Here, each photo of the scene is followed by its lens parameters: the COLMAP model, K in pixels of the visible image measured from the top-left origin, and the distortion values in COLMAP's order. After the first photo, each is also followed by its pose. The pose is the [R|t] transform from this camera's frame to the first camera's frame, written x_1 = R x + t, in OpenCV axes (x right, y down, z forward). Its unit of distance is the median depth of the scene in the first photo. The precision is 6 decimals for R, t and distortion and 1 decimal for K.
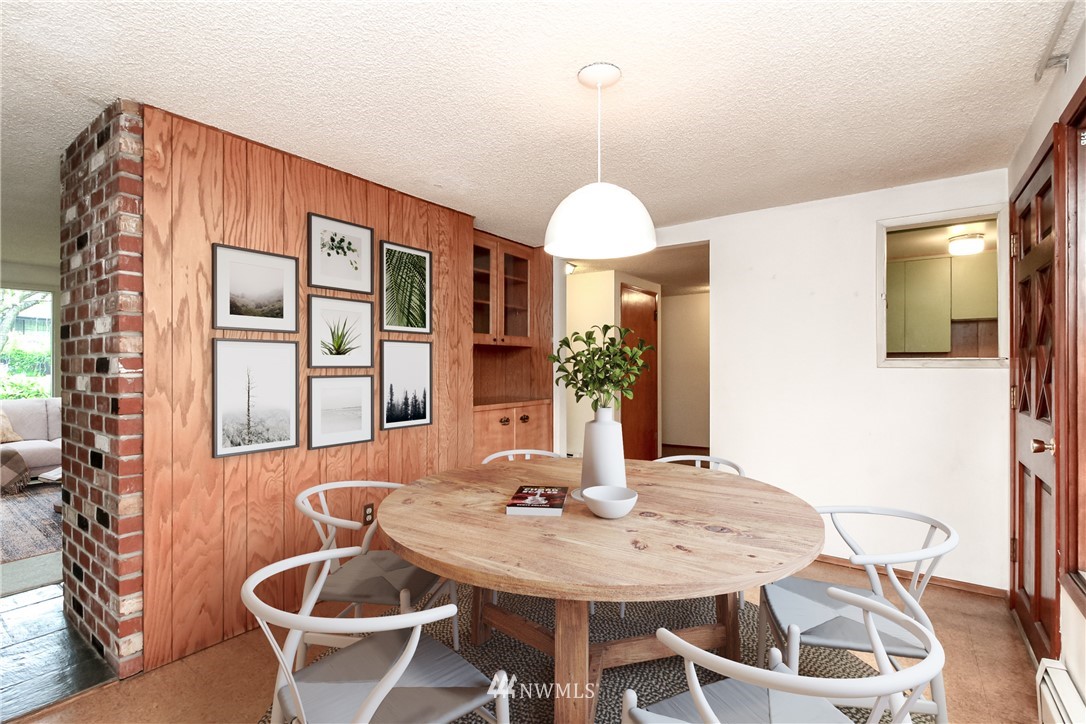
lens RADIAL K [[497.4, 0, 549.1], [0, 497.4, 362.0], [0, 0, 1]] dist [0.003927, -0.000046]
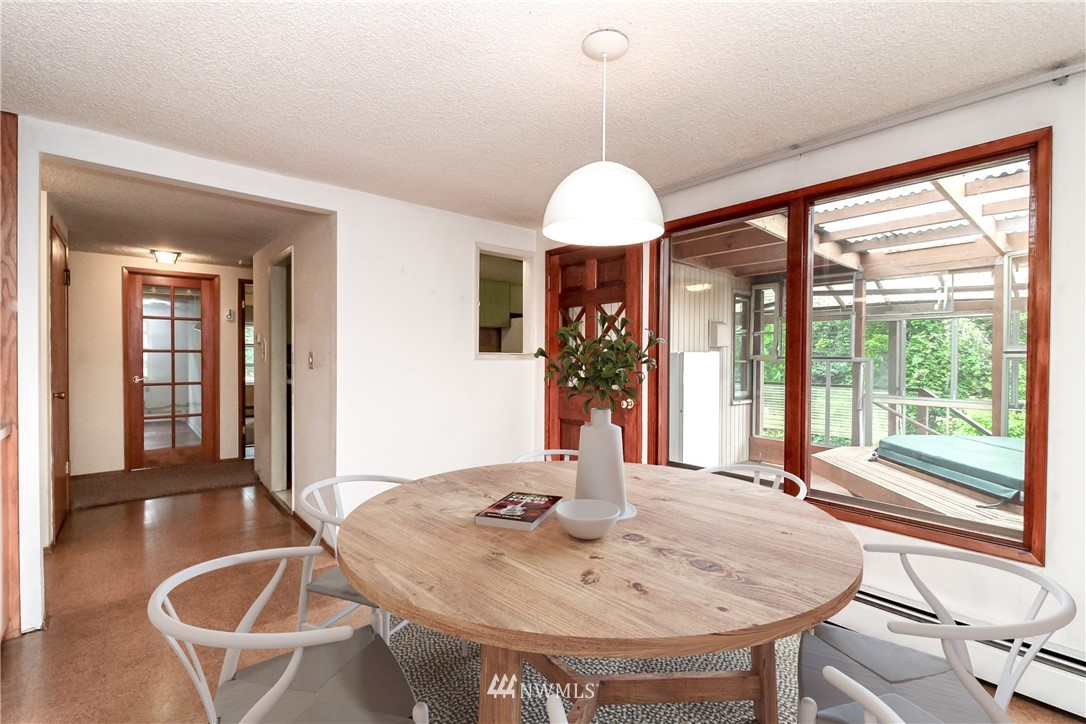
lens RADIAL K [[497.4, 0, 539.4], [0, 497.4, 366.5], [0, 0, 1]] dist [0.003927, -0.000046]
pose [[0.971336, 0.003924, -0.237678, 0.255537], [0.000818, 0.999803, 0.019852, 0.000380], [0.237709, -0.019477, 0.971141, 0.158294]]
